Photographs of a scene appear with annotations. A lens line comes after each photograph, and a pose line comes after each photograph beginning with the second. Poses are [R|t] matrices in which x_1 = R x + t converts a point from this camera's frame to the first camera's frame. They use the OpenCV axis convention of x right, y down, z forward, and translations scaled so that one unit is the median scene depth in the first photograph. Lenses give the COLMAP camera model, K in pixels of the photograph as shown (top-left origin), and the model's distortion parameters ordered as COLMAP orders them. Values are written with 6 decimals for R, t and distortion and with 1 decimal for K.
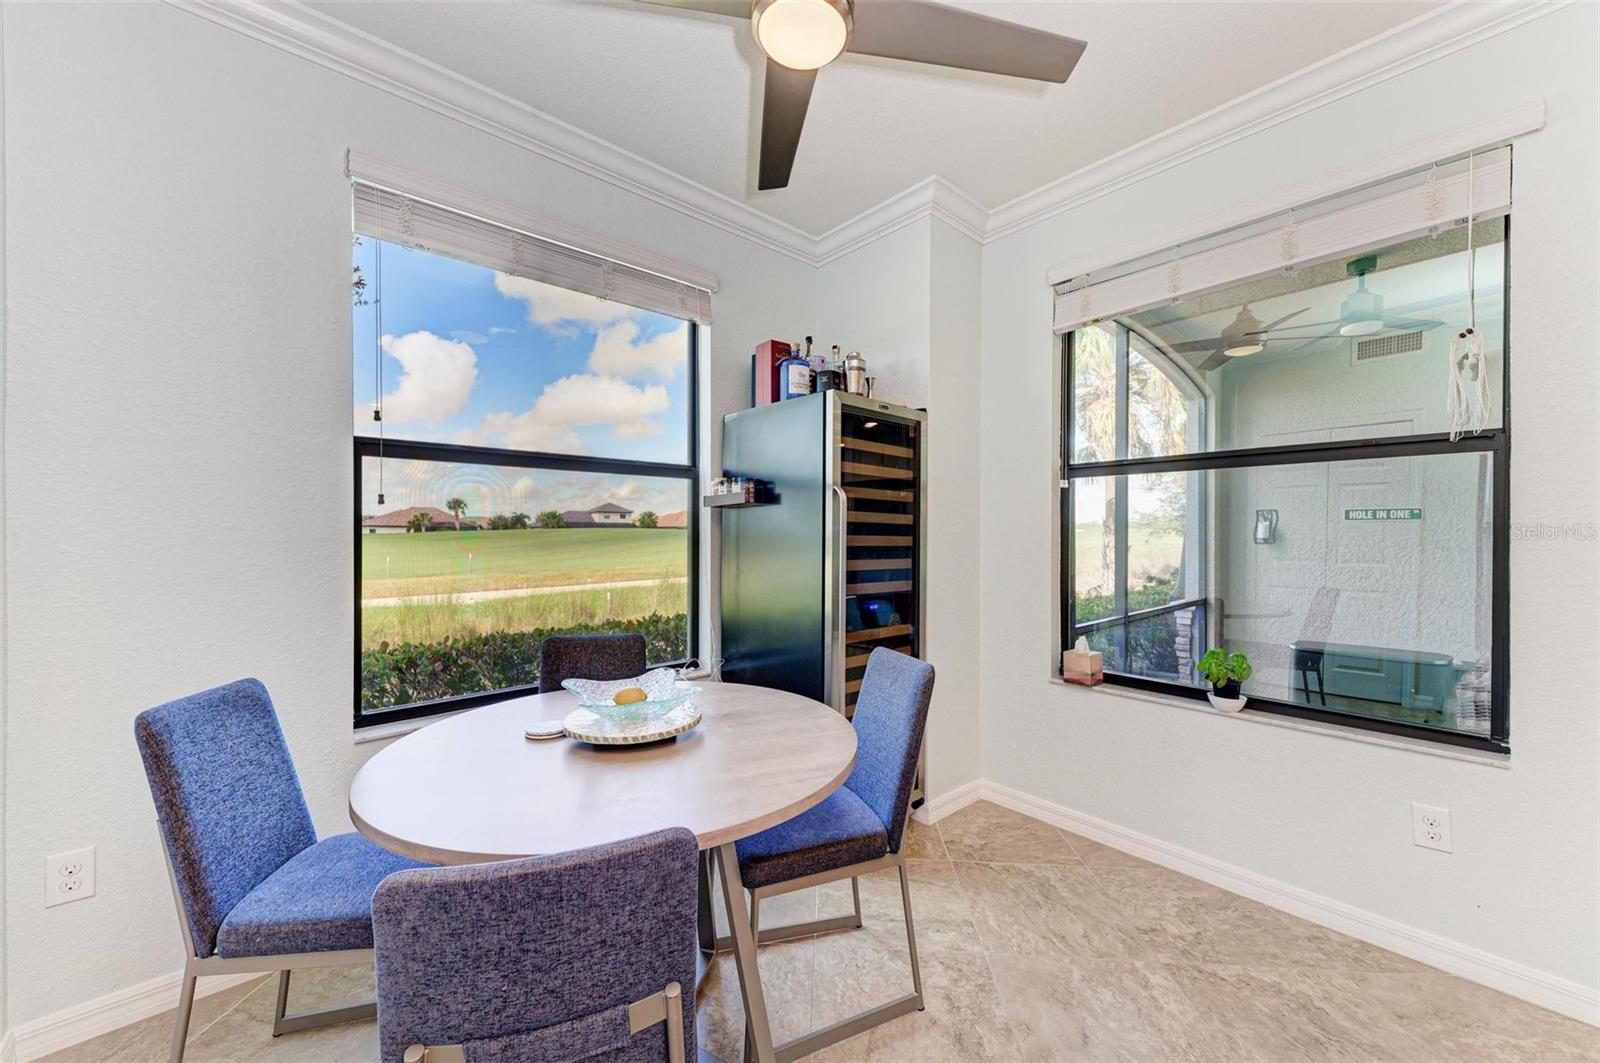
lens RADIAL K [[607.0, 0, 793.1], [0, 607.0, 532.7], [0, 0, 1]] dist [-0.002397, -0.001007]
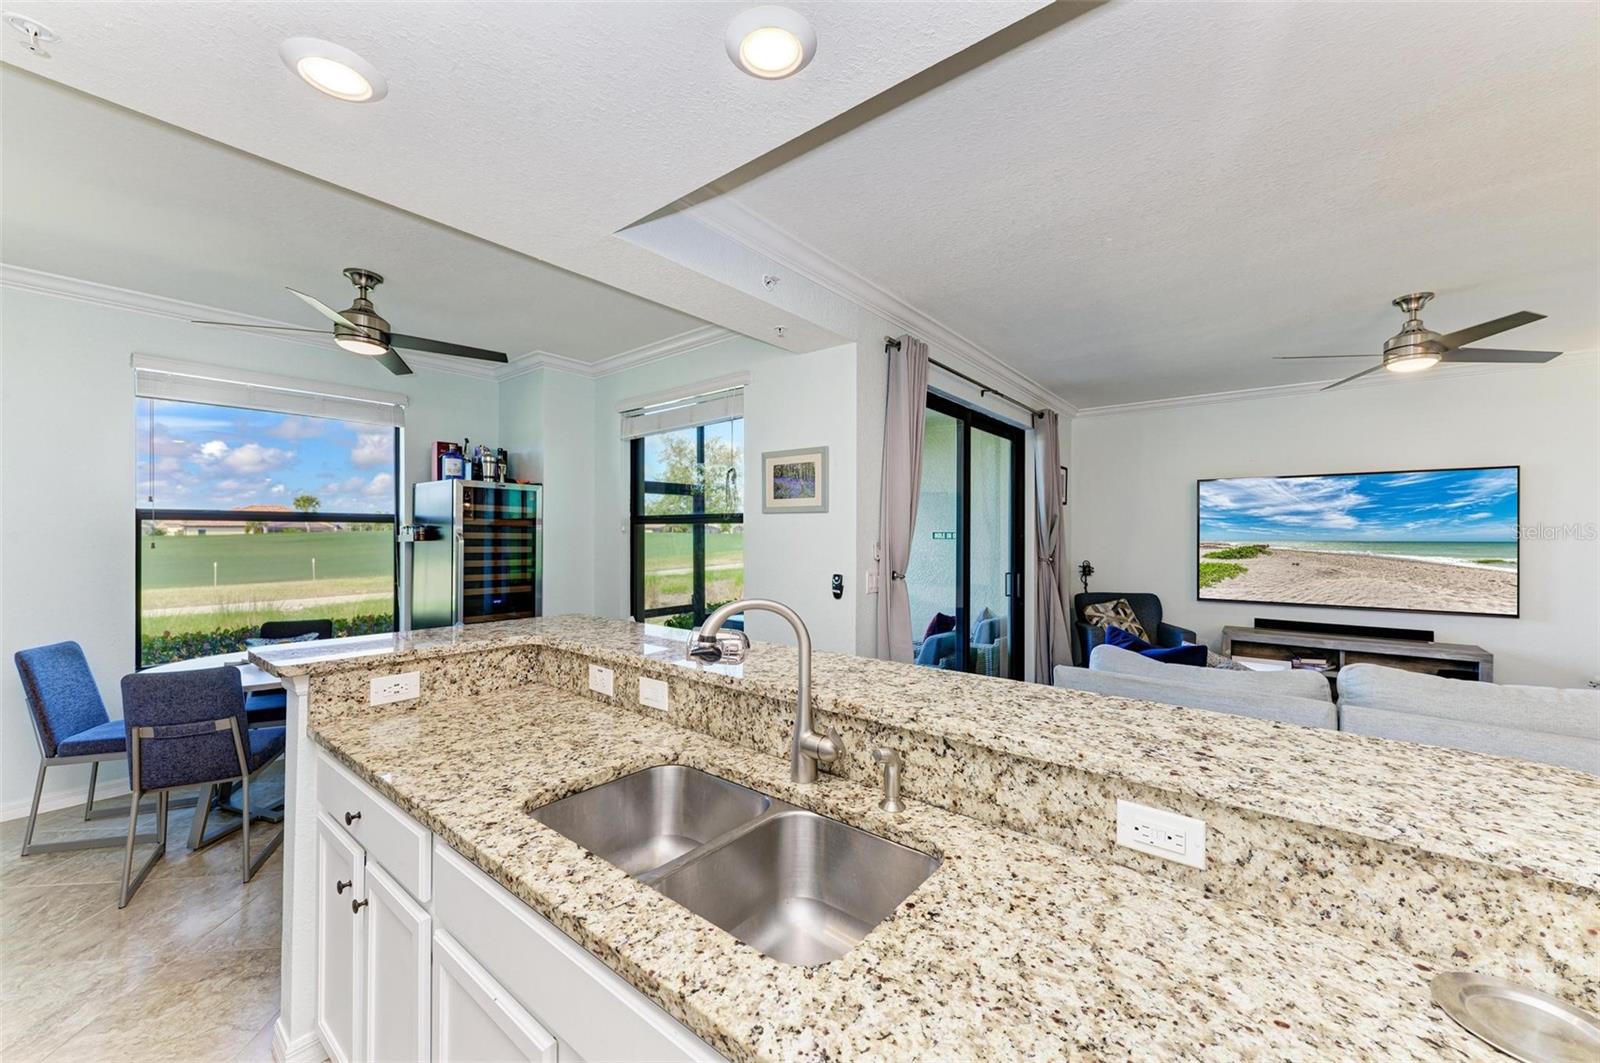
lens RADIAL K [[607.0, 0, 808.9], [0, 607.0, 538.0], [0, 0, 1]] dist [-0.002397, -0.001007]
pose [[0.984286, -0.001932, 0.176573, 0.882573], [0.000108, 0.999947, 0.010341, -0.095355], [-0.176583, -0.010160, 0.984233, -1.062341]]
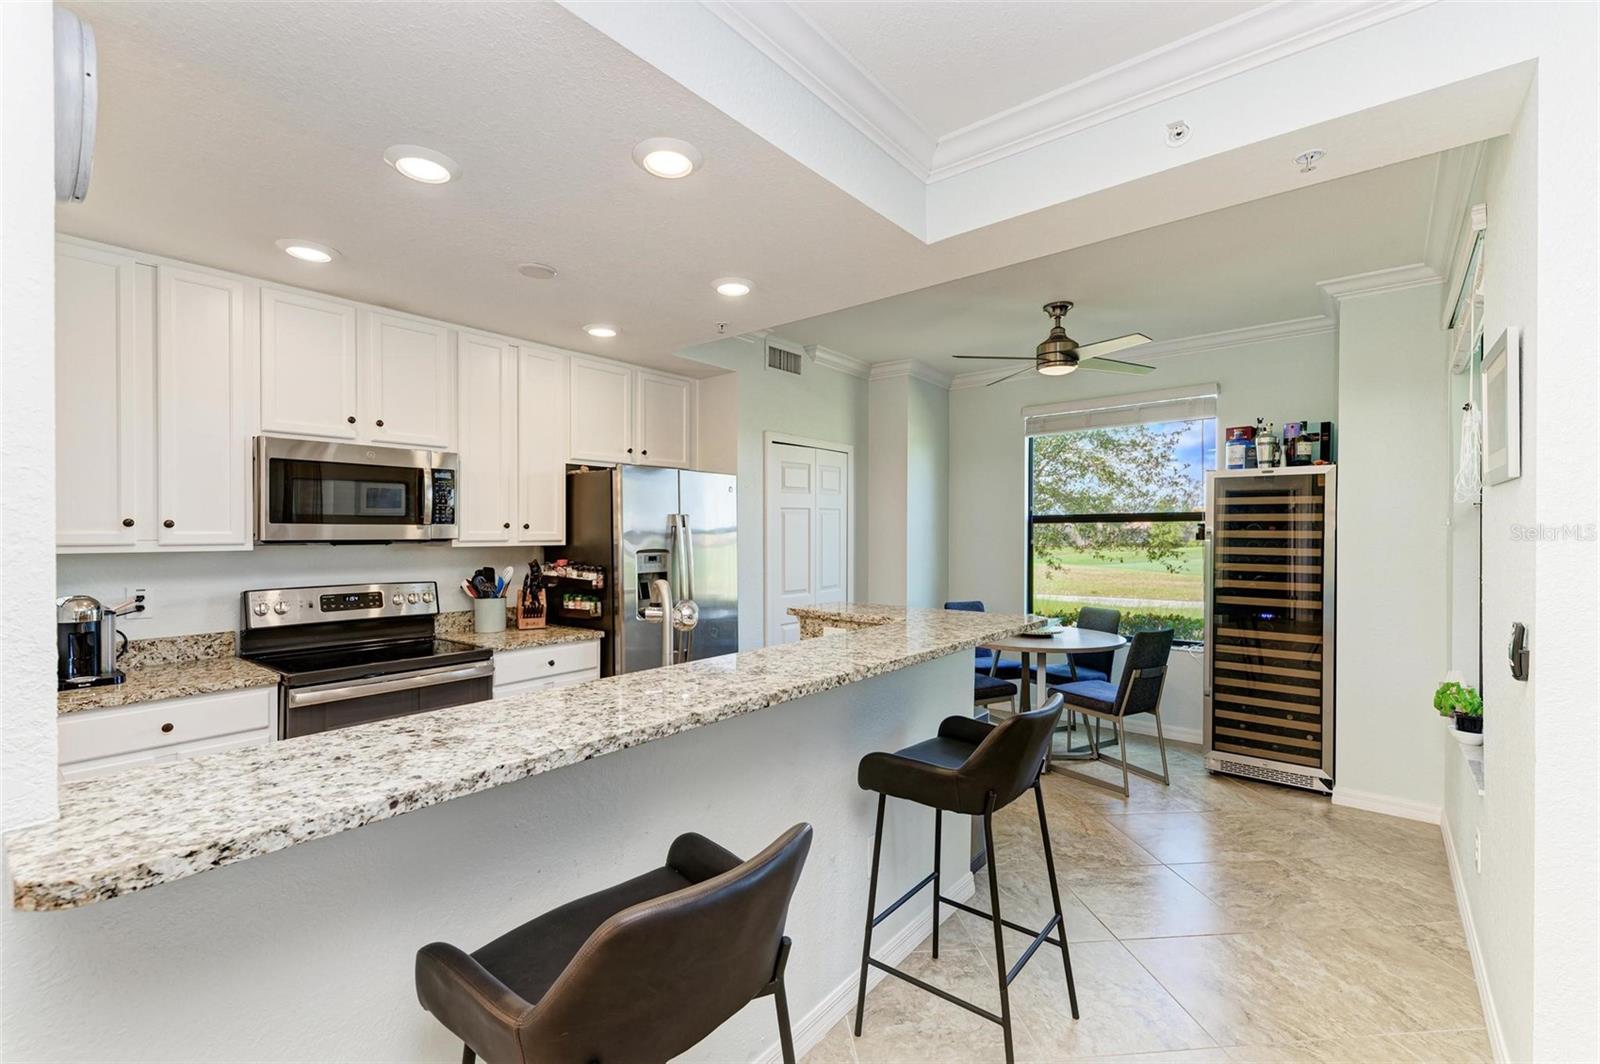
lens RADIAL K [[699.9, 0, 801.1], [0, 699.9, 541.3], [0, 0, 1]] dist [0.021414, -0.005701]
pose [[0.170247, 0.005253, -0.985387, 1.957807], [0.008934, 0.999936, 0.006874, -0.087792], [0.985361, -0.009974, 0.170189, -0.400823]]
